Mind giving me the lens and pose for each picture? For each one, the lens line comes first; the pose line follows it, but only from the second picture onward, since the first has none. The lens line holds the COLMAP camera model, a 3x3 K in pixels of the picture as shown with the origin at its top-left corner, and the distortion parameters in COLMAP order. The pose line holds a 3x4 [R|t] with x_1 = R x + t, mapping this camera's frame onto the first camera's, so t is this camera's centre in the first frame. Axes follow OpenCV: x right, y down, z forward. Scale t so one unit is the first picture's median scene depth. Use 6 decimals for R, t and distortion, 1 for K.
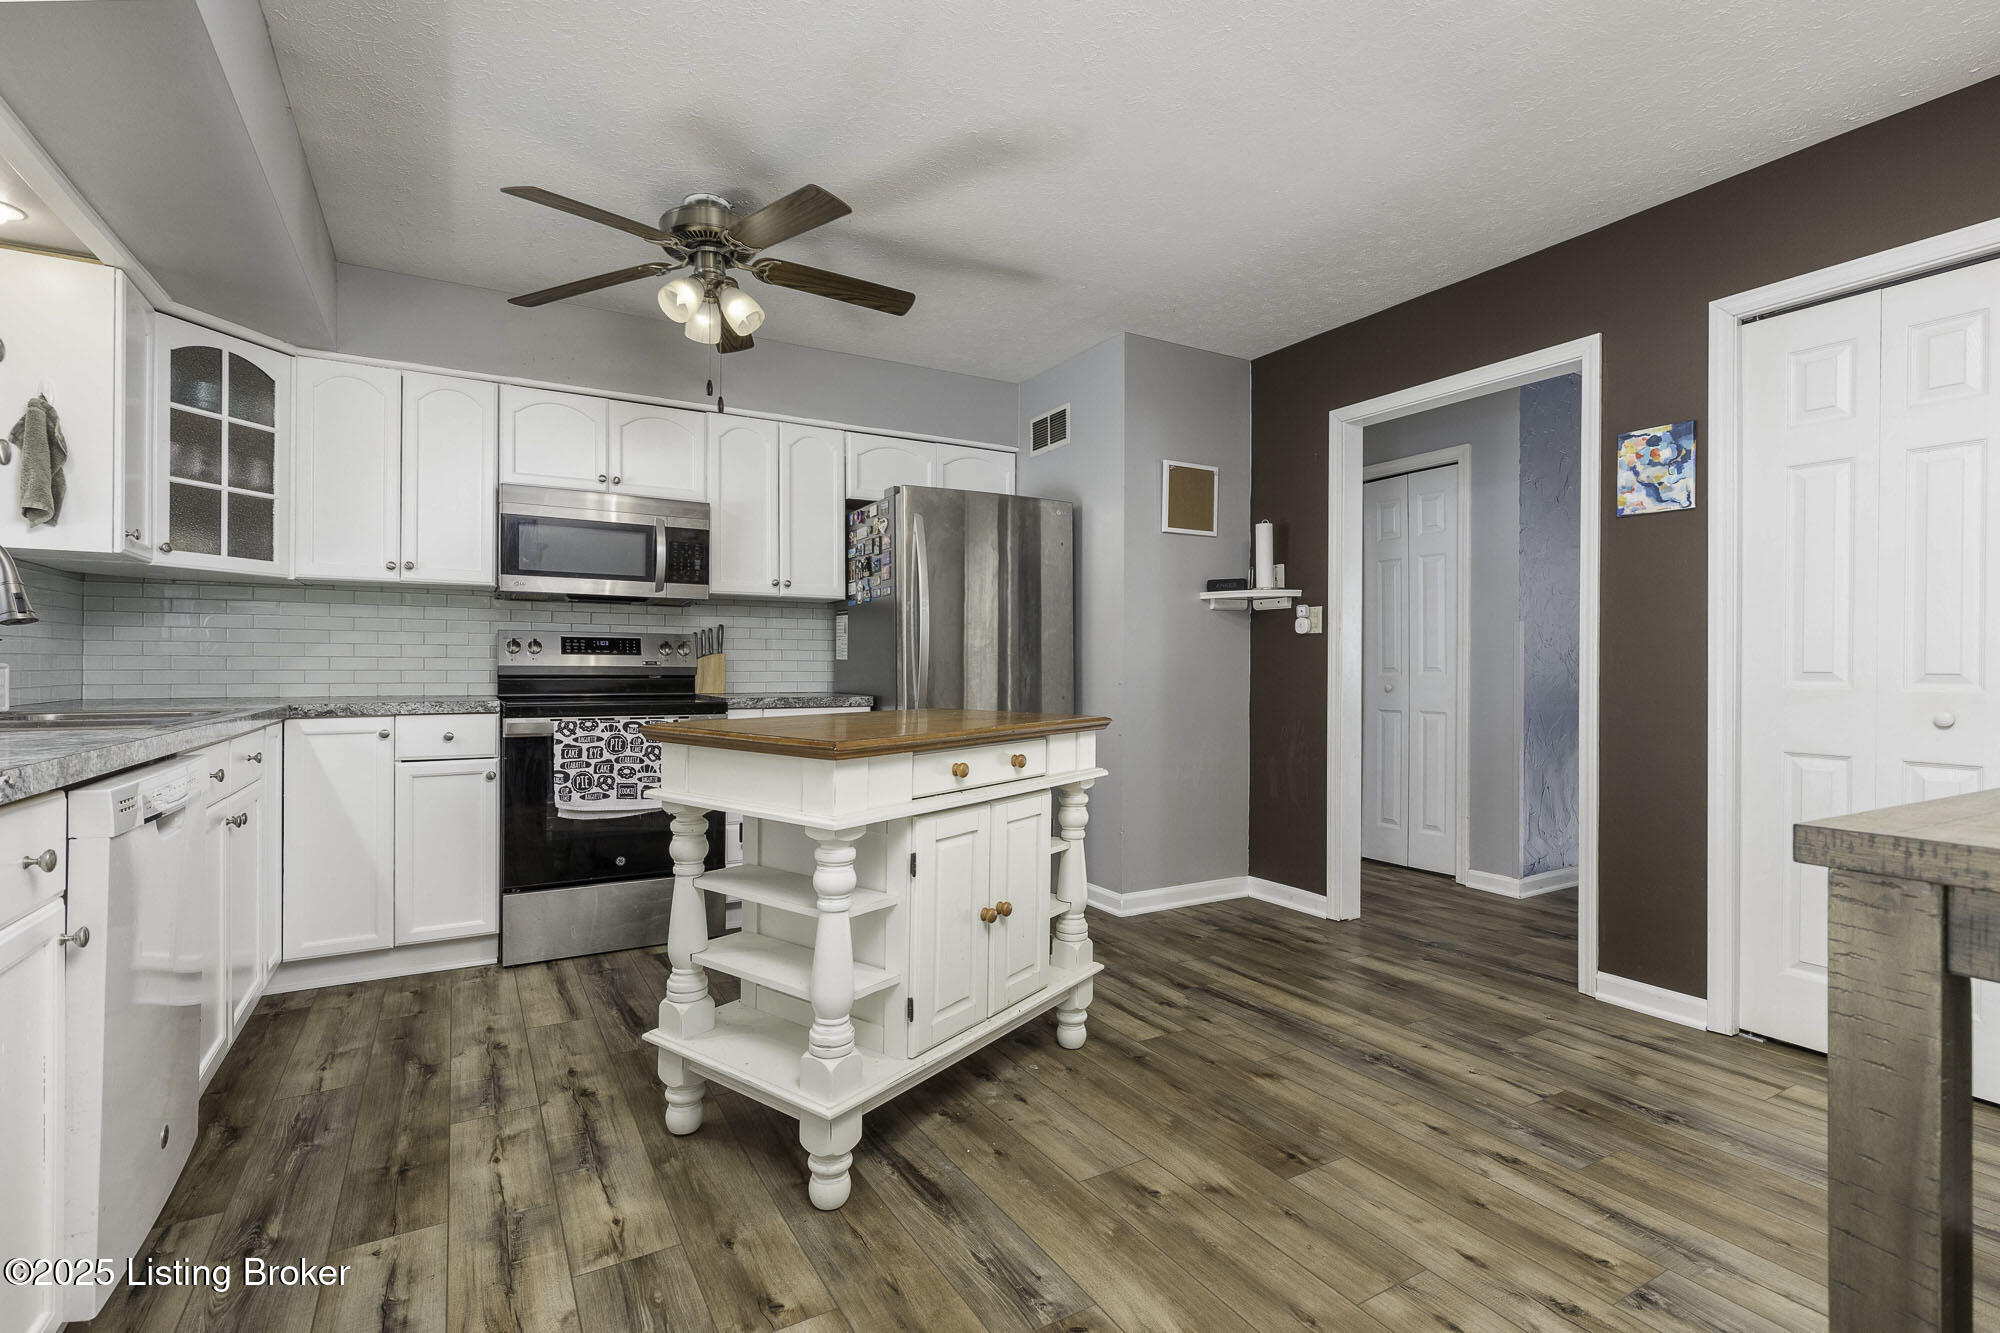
lens RADIAL K [[915.4, 0, 1006.3], [0, 915.4, 684.8], [0, 0, 1]] dist [0.005569, -0.002921]
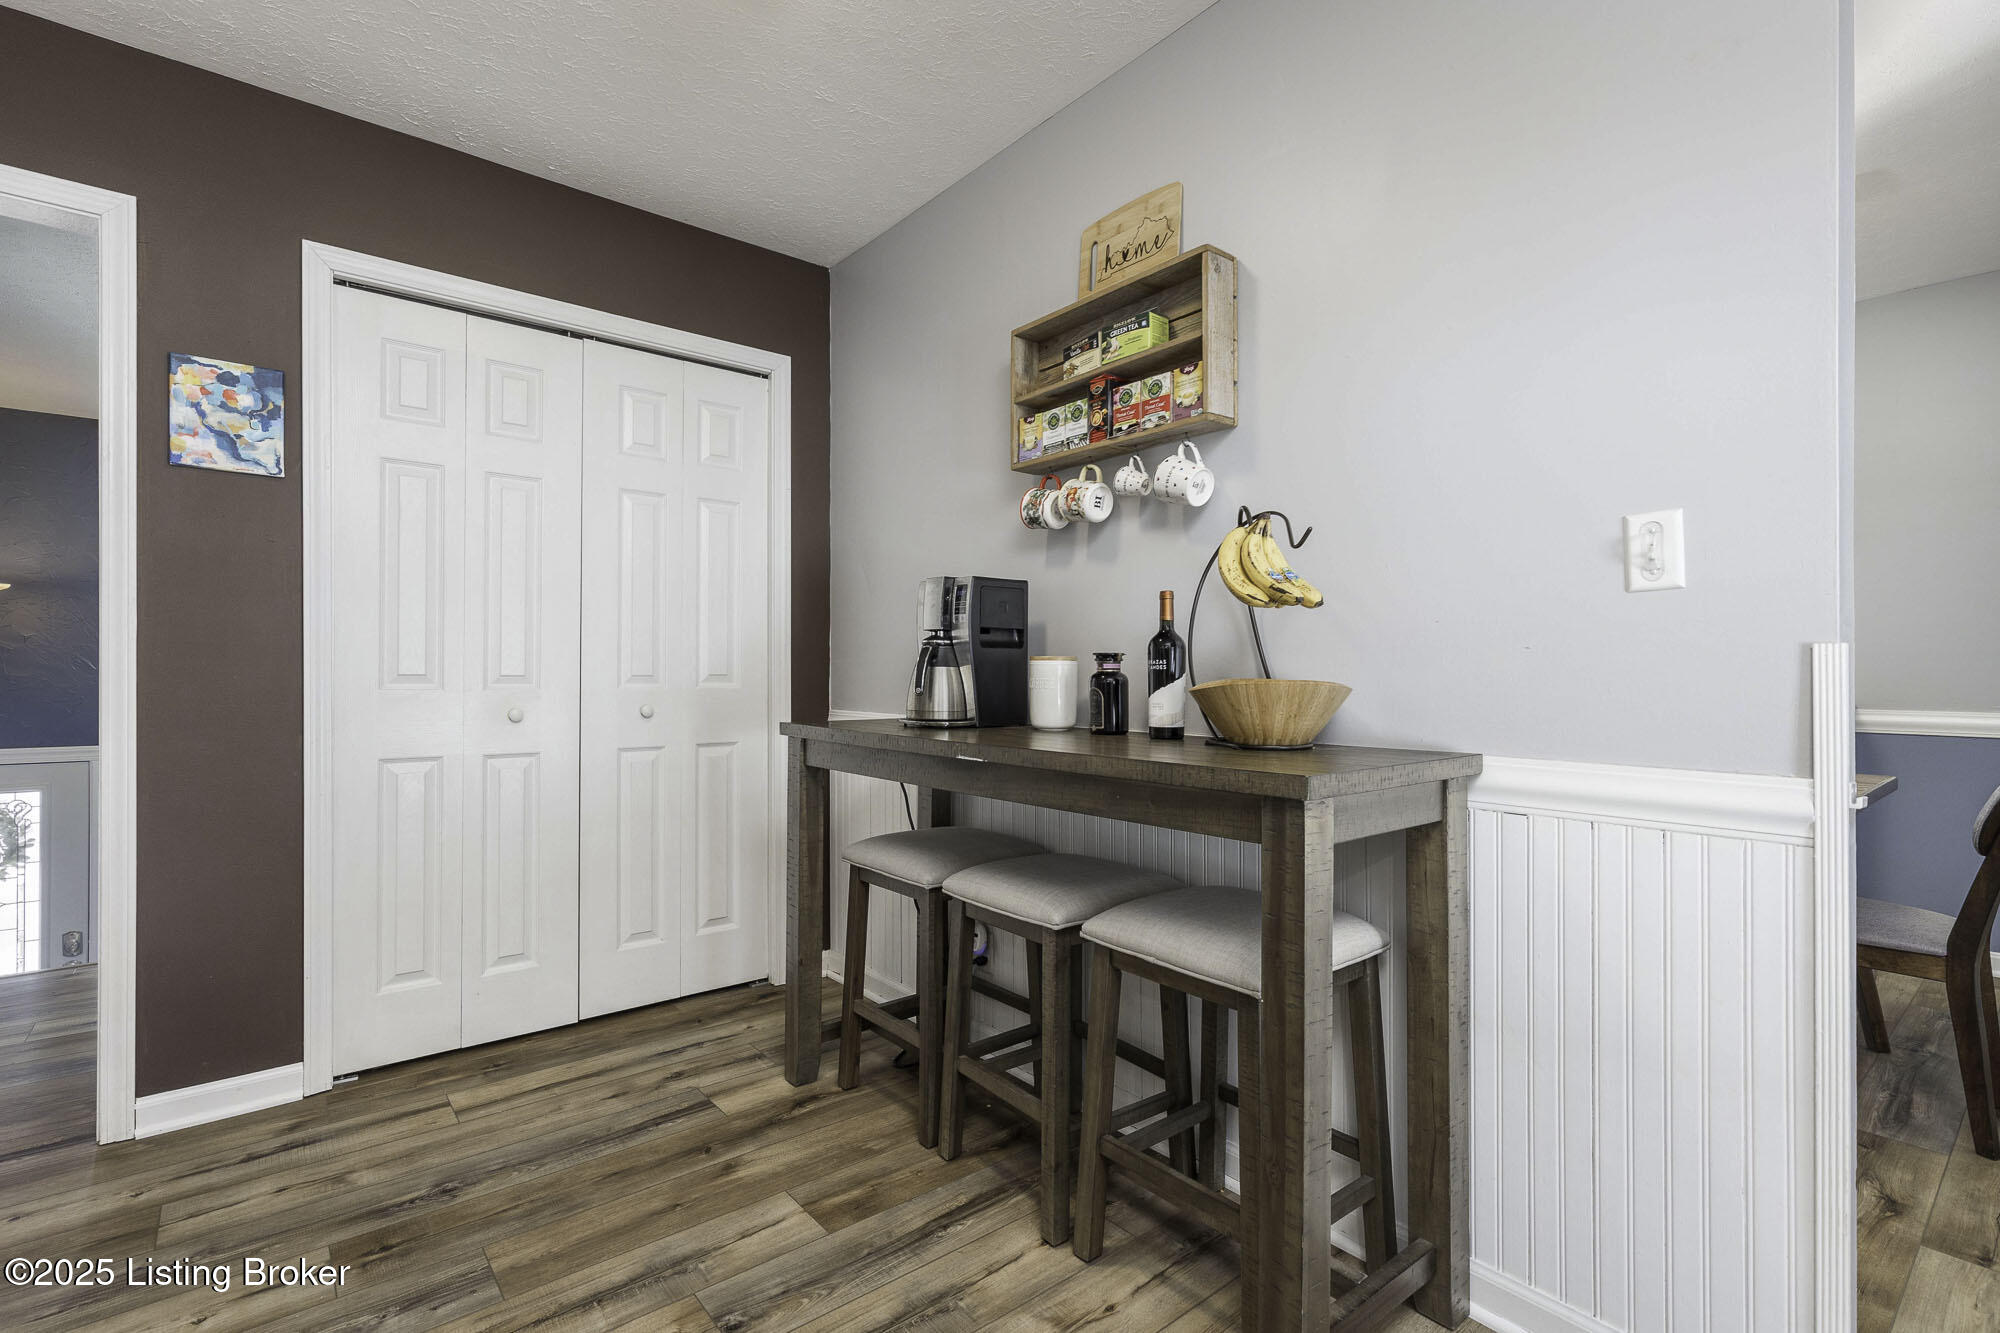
lens RADIAL K [[915.4, 0, 985.5], [0, 915.4, 670.5], [0, 0, 1]] dist [0.005569, -0.002921]
pose [[-0.154976, -0.002695, 0.987915, -0.168394], [0.013515, 0.999897, 0.004847, -0.013355], [-0.987826, 0.014102, -0.154924, 0.497281]]
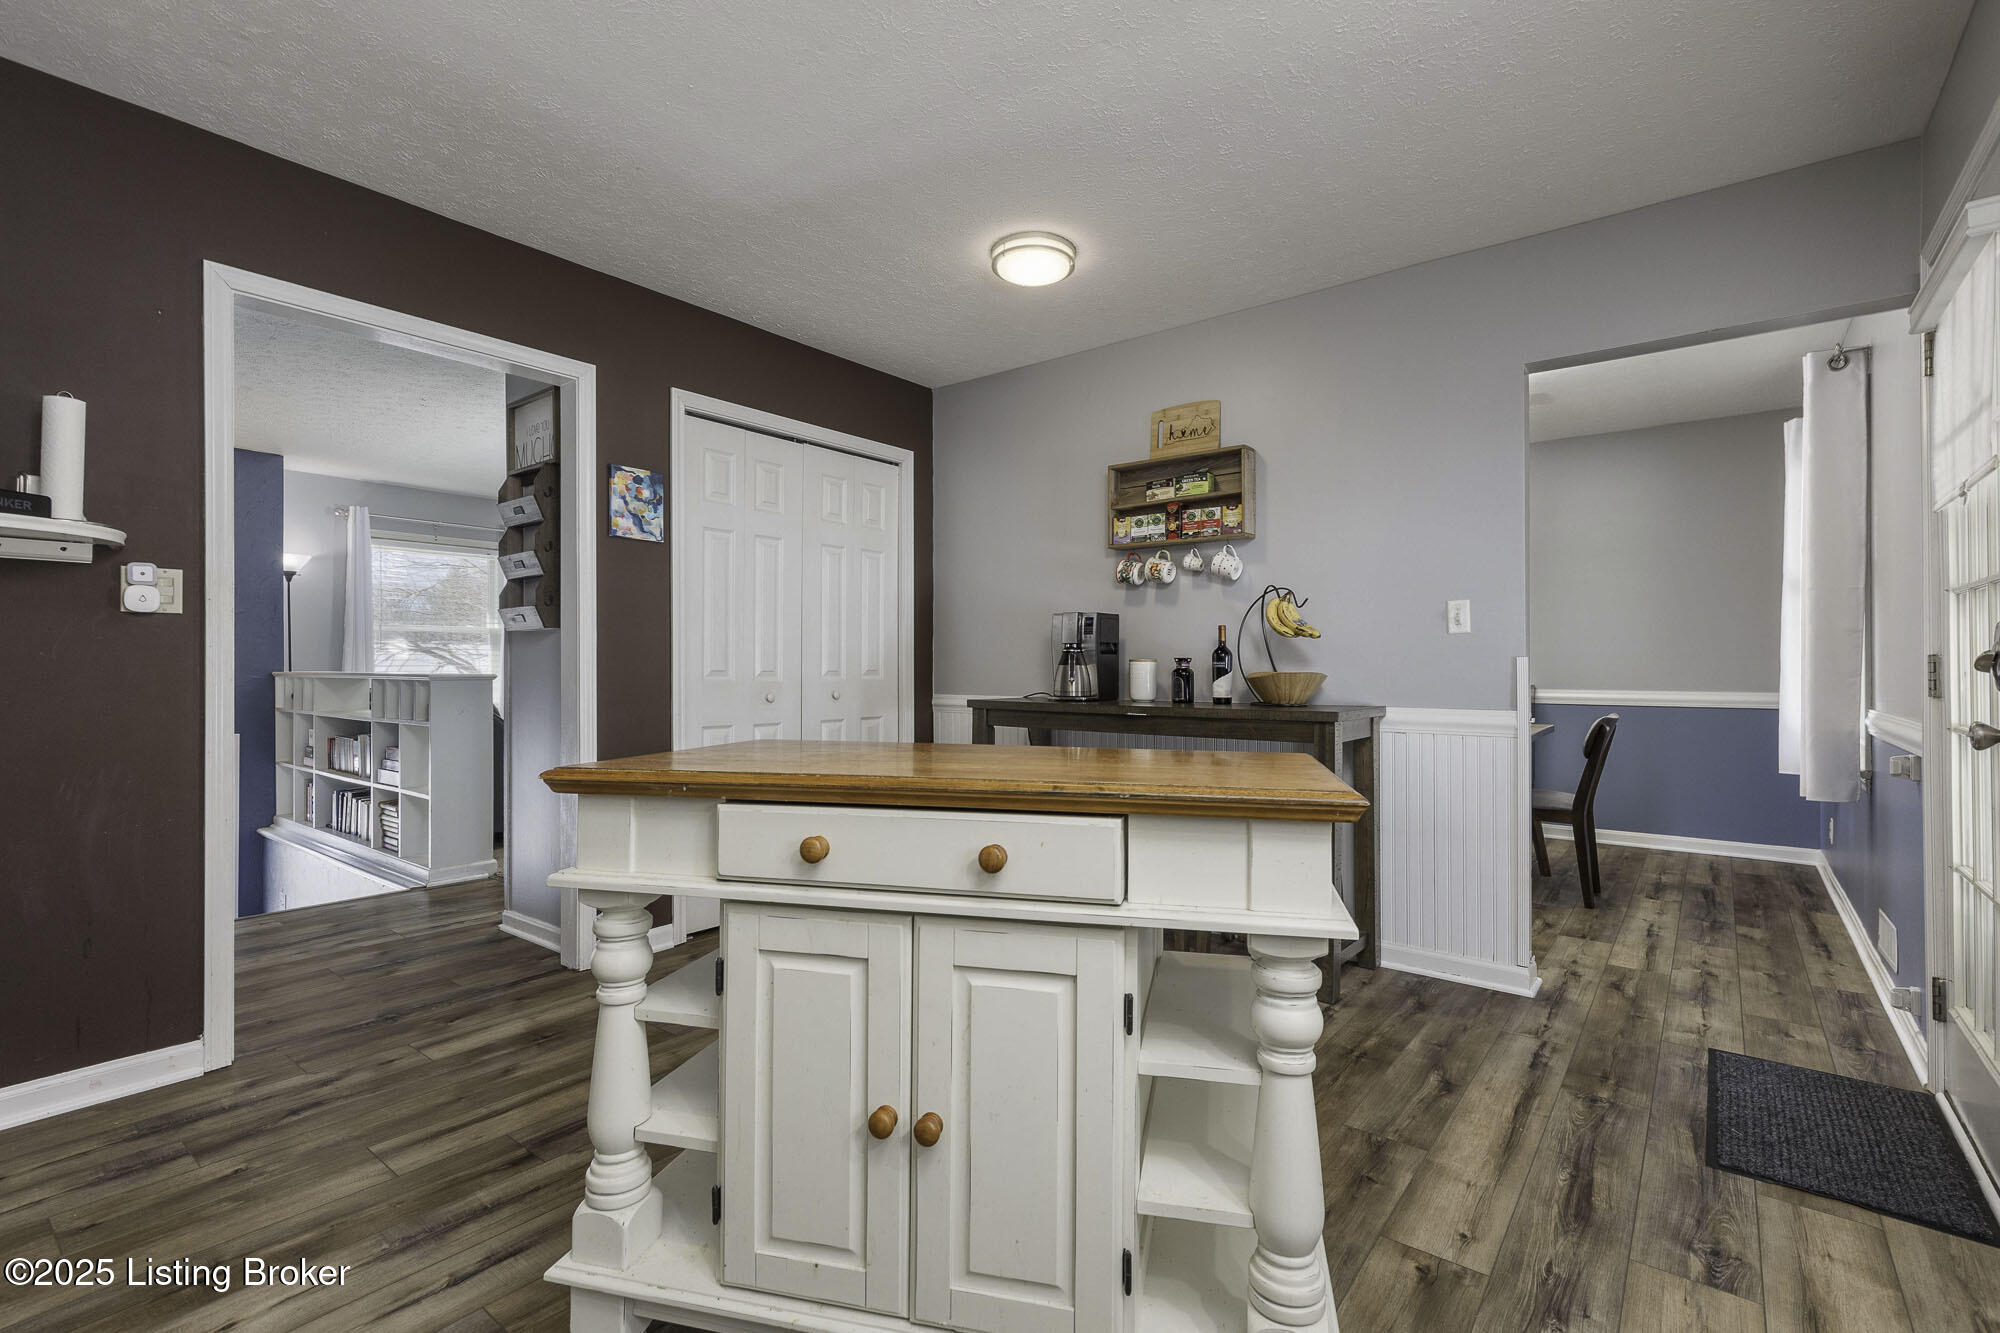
lens RADIAL K [[915.4, 0, 984.1], [0, 915.4, 670.0], [0, 0, 1]] dist [0.005569, -0.002921]
pose [[-0.362020, -0.007216, 0.932142, -0.592787], [0.013680, 0.999821, 0.013053, -0.026198], [-0.932070, 0.017477, -0.361857, 1.035231]]
